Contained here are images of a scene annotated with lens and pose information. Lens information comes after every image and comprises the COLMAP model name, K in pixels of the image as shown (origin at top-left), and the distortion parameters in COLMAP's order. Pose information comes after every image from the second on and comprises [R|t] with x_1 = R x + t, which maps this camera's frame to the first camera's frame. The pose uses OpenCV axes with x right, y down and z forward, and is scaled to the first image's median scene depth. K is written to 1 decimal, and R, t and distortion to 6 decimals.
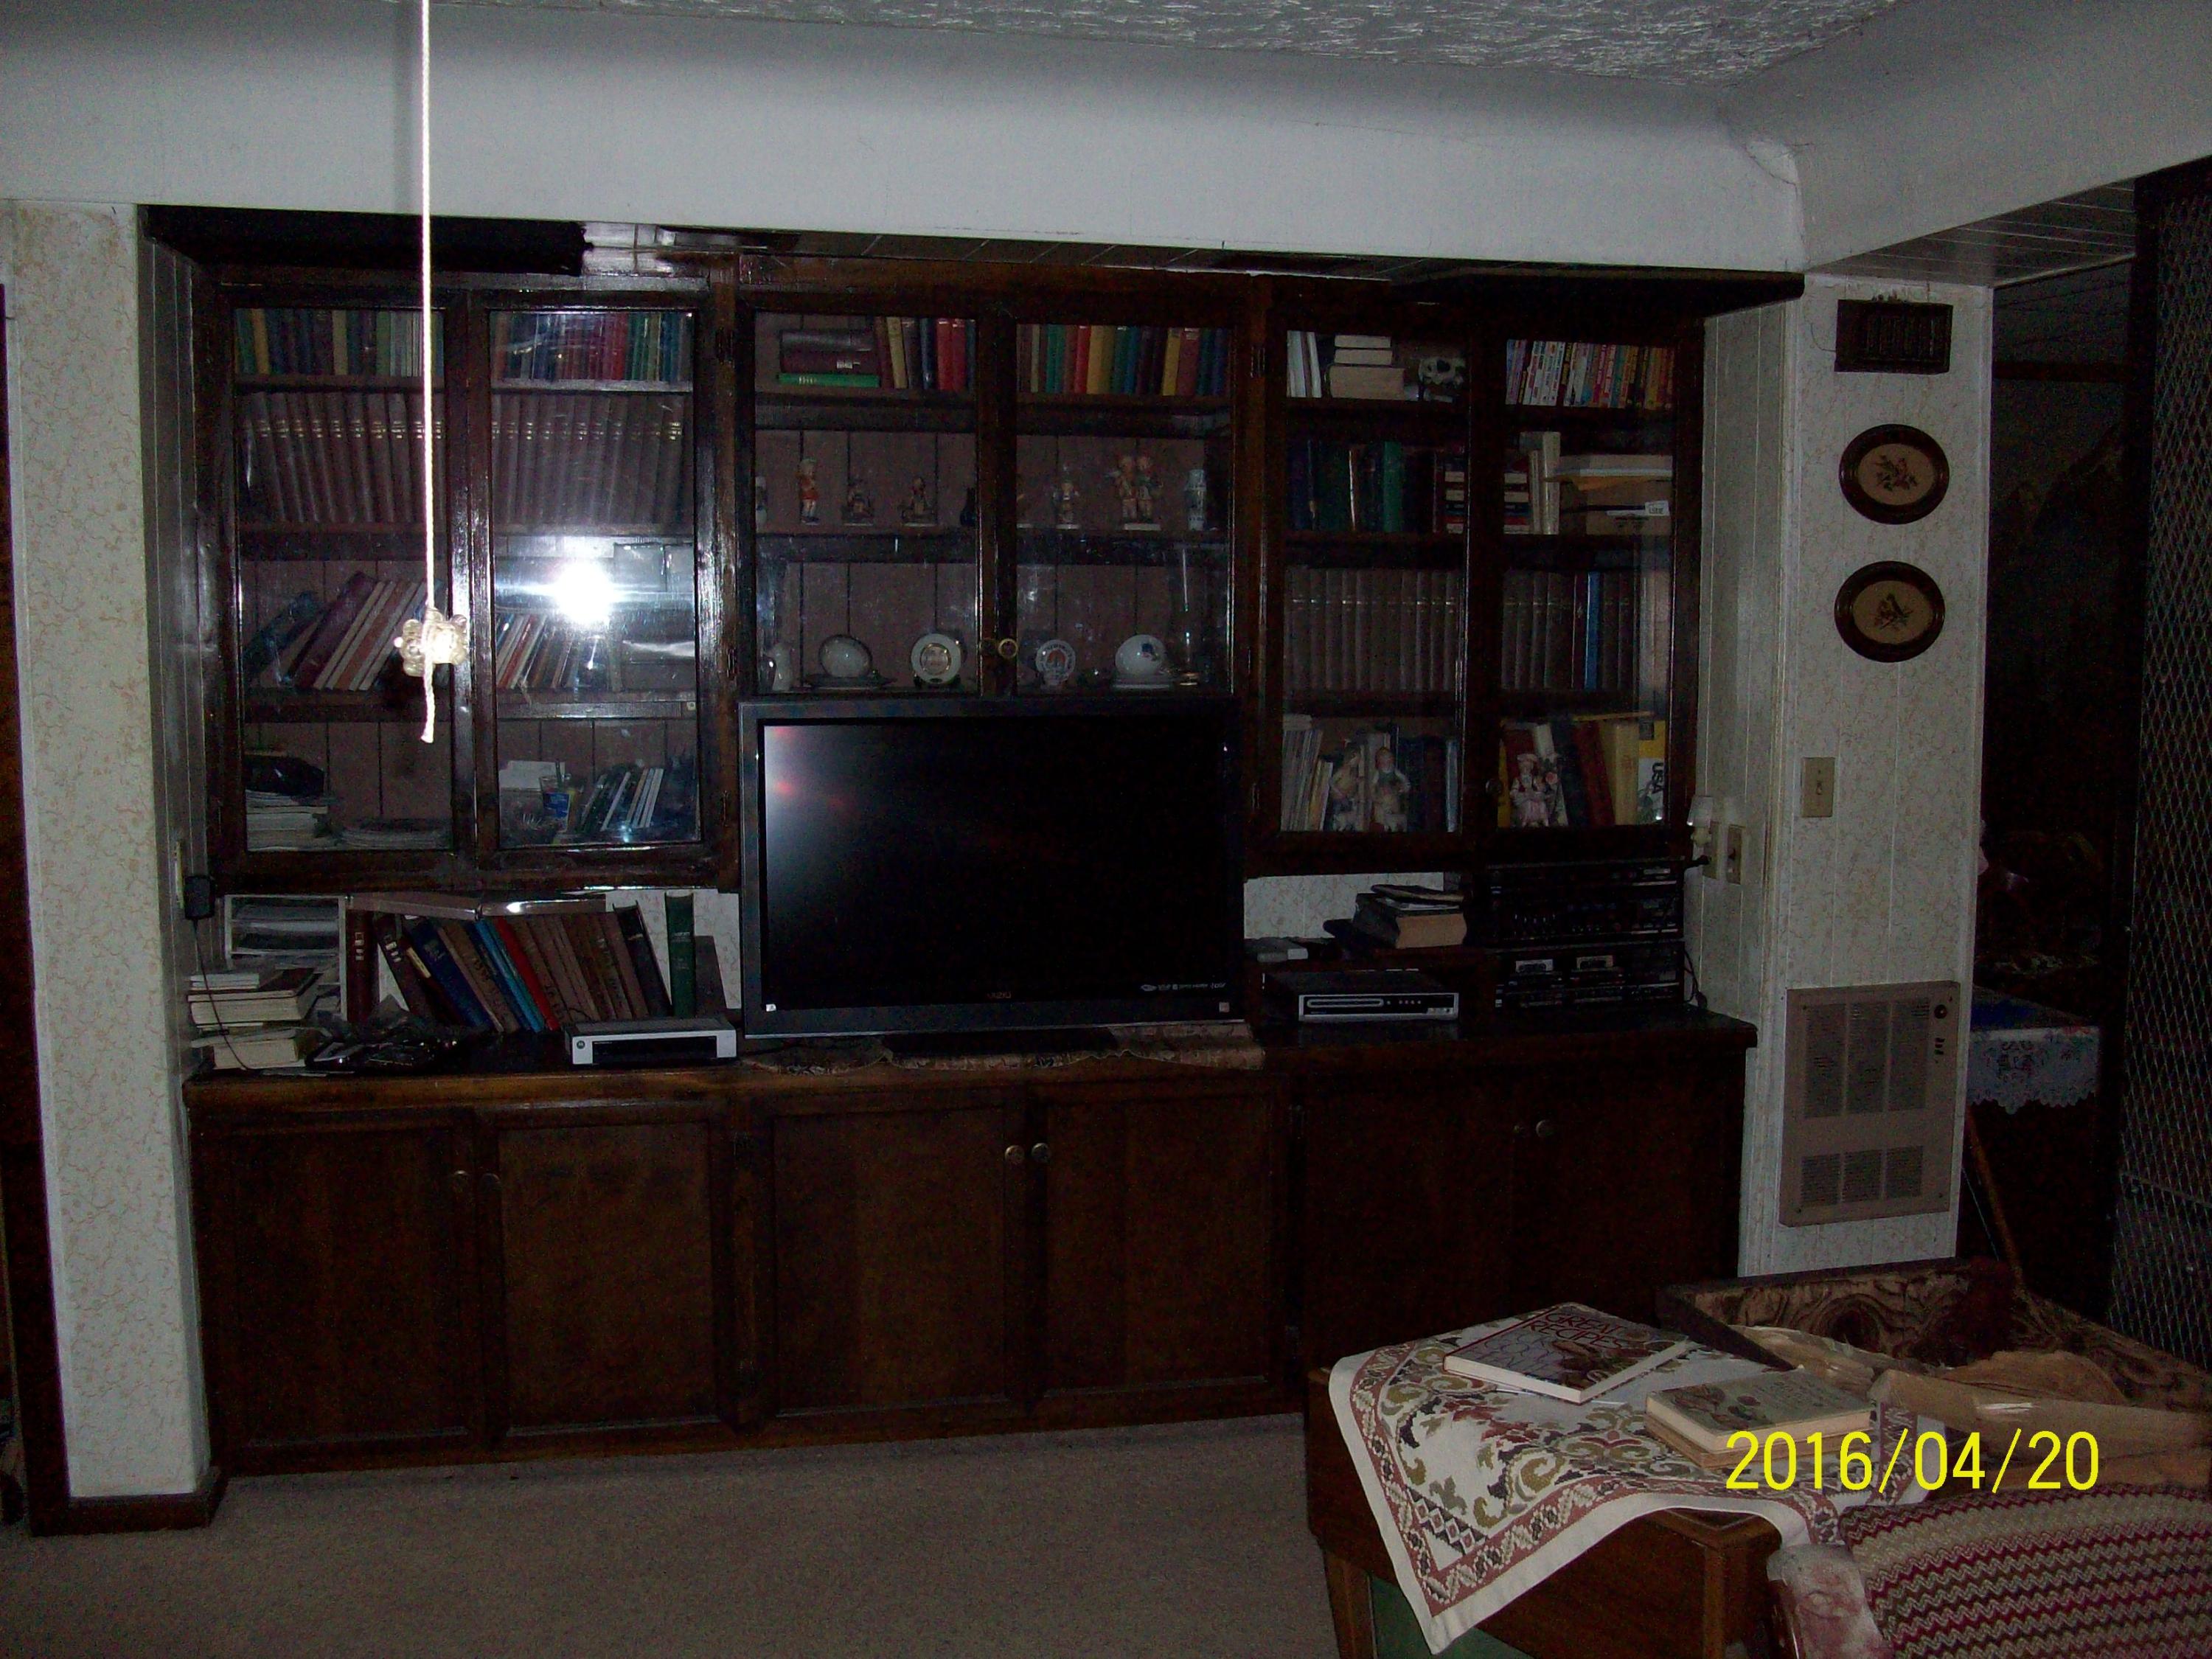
lens RADIAL K [[2310.8, 0, 1106.0], [0, 2310.8, 829.5], [0, 0, 1]] dist [-0.119268, 0.053740]
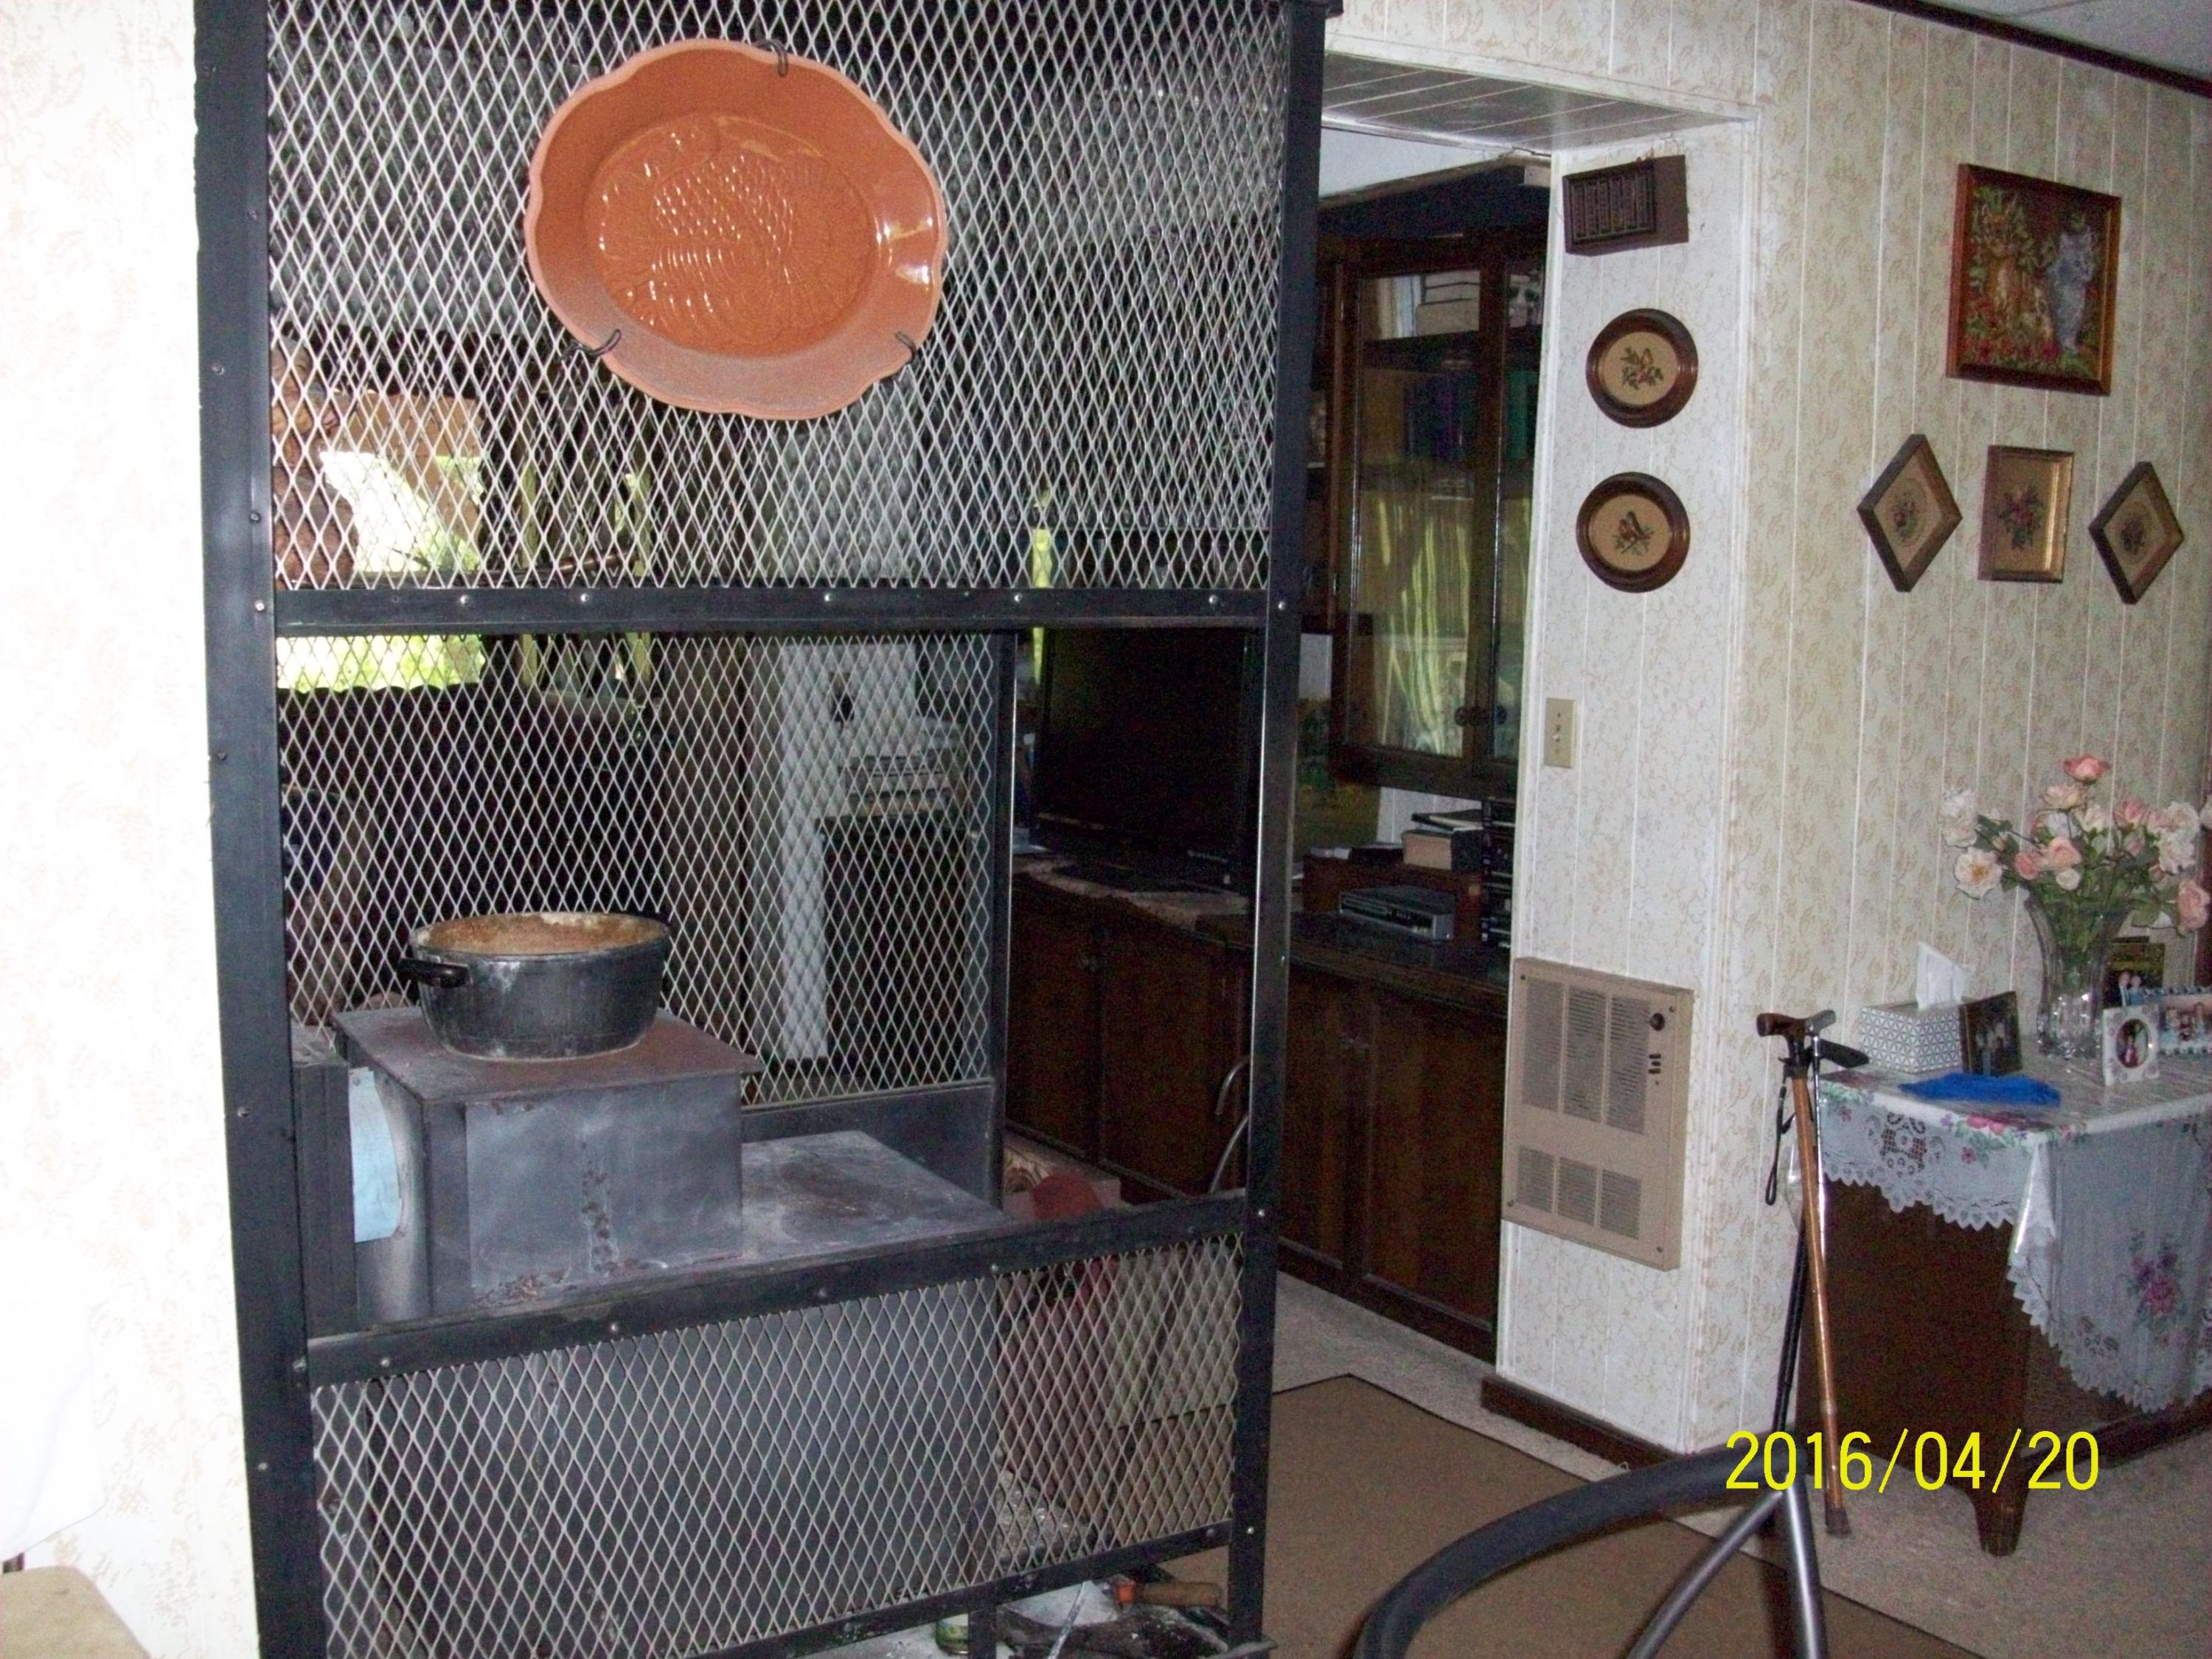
lens RADIAL K [[2310.8, 0, 1106.0], [0, 2310.8, 829.5], [0, 0, 1]] dist [-0.119268, 0.053740]
pose [[0.348632, 0.117512, -0.929864, 1.078067], [-0.106745, 0.990632, 0.085170, -0.038297], [0.931161, 0.069565, 0.357910, 0.524431]]
